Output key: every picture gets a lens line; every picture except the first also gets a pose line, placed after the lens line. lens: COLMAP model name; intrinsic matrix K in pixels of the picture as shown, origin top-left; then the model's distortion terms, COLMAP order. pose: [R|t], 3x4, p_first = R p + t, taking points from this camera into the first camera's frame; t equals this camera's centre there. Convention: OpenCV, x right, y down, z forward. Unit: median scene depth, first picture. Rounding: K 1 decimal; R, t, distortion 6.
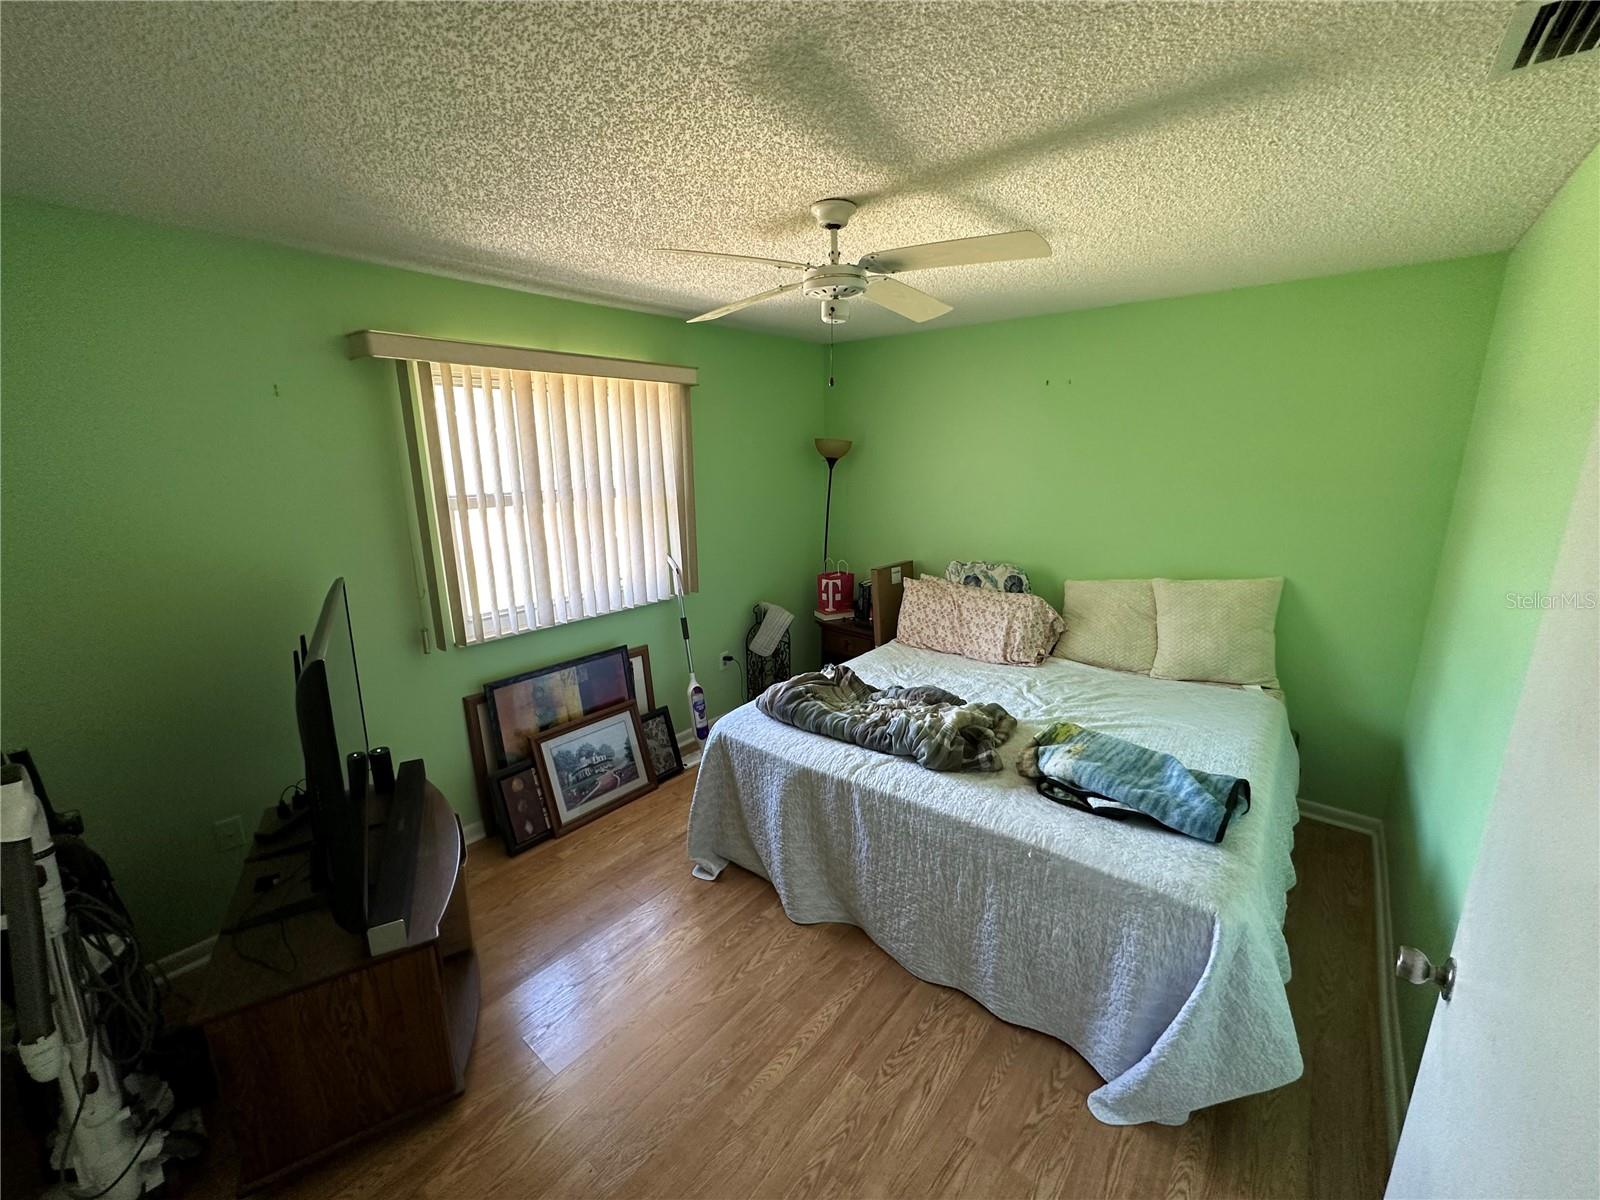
lens RADIAL K [[639.5, 0, 800.6], [0, 639.5, 602.9], [0, 0, 1]] dist [0.000410, -0.000054]
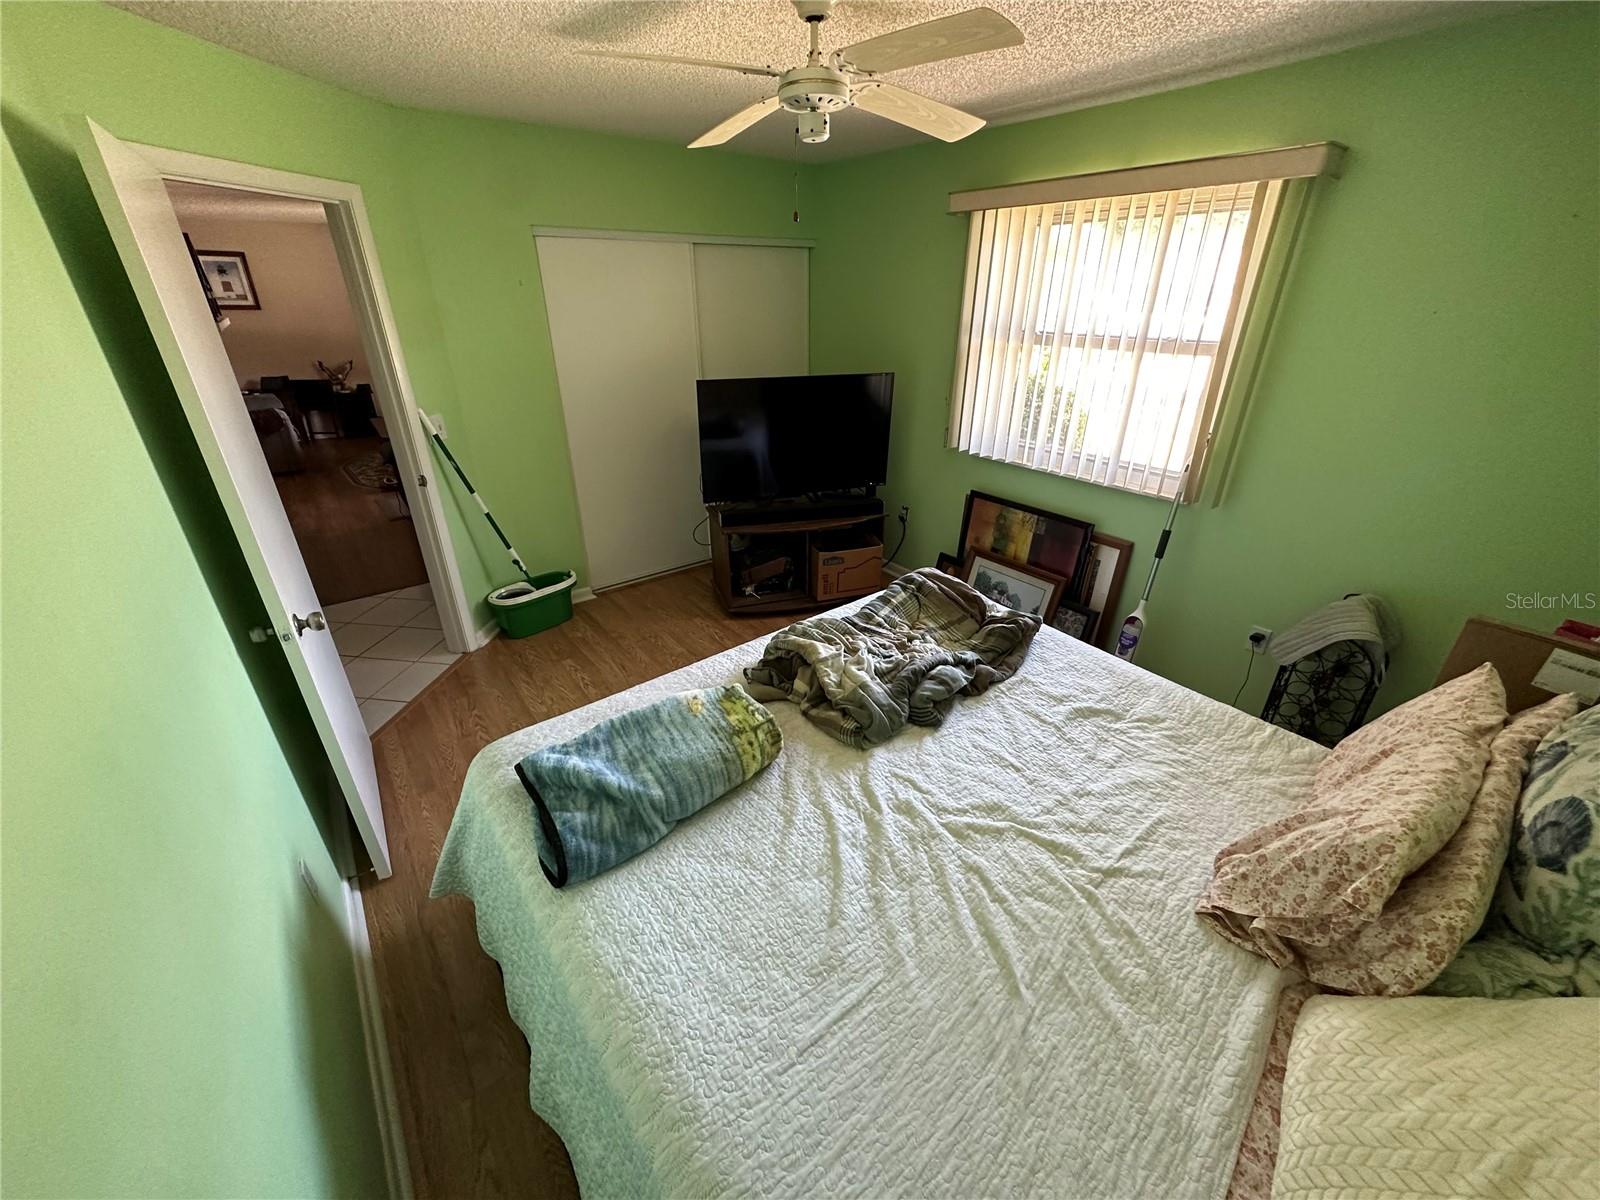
lens RADIAL K [[639.5, 0, 798.4], [0, 639.5, 594.4], [0, 0, 1]] dist [0.000410, -0.000054]
pose [[-0.223774, 0.427531, -0.875867, 0.698640], [-0.233842, 0.848856, 0.474090, -0.193791], [0.946173, 0.310903, -0.089977, 0.777986]]
